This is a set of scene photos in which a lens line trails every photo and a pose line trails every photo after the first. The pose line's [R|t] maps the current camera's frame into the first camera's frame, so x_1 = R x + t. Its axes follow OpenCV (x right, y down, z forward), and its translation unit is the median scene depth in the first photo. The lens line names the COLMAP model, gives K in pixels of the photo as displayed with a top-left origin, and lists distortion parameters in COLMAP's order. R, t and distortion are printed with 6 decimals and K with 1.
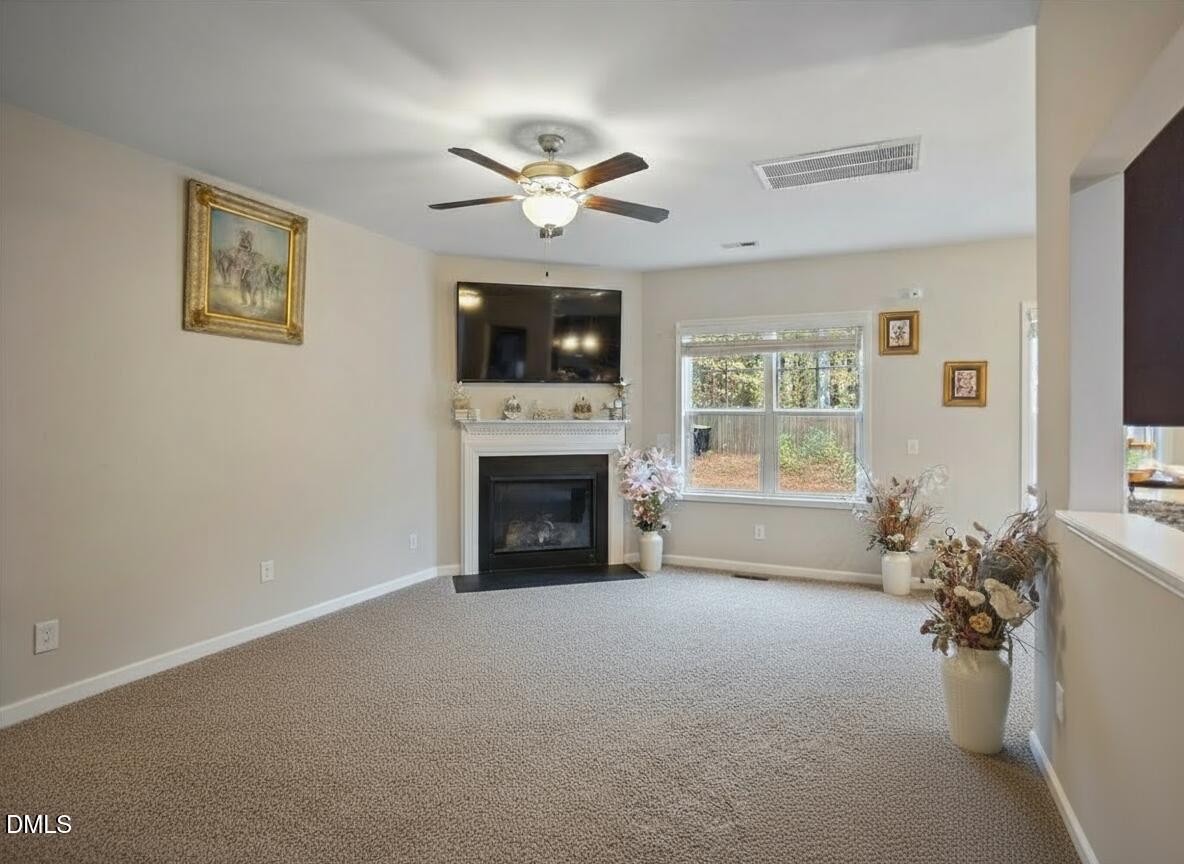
lens RADIAL K [[623.5, 0, 632.9], [0, 623.5, 424.0], [0, 0, 1]] dist [-0.000703, -0.000245]
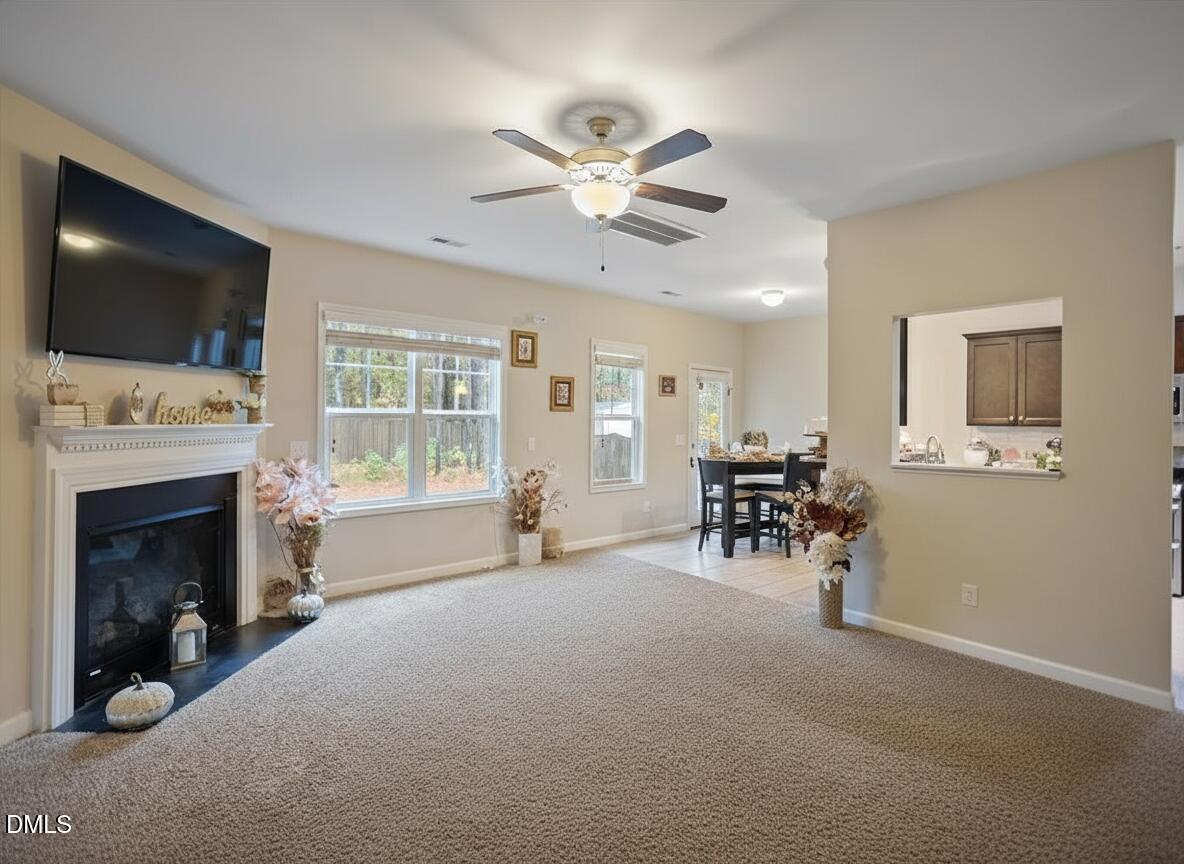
lens RADIAL K [[594.2, 0, 622.6], [0, 594.2, 427.6], [0, 0, 1]] dist [0.030499, 0.000089]
pose [[0.401149, -0.015125, 0.915888, -0.551867], [0.005017, 0.999885, 0.014315, -0.009862], [-0.915999, -0.001148, 0.401179, 0.363576]]
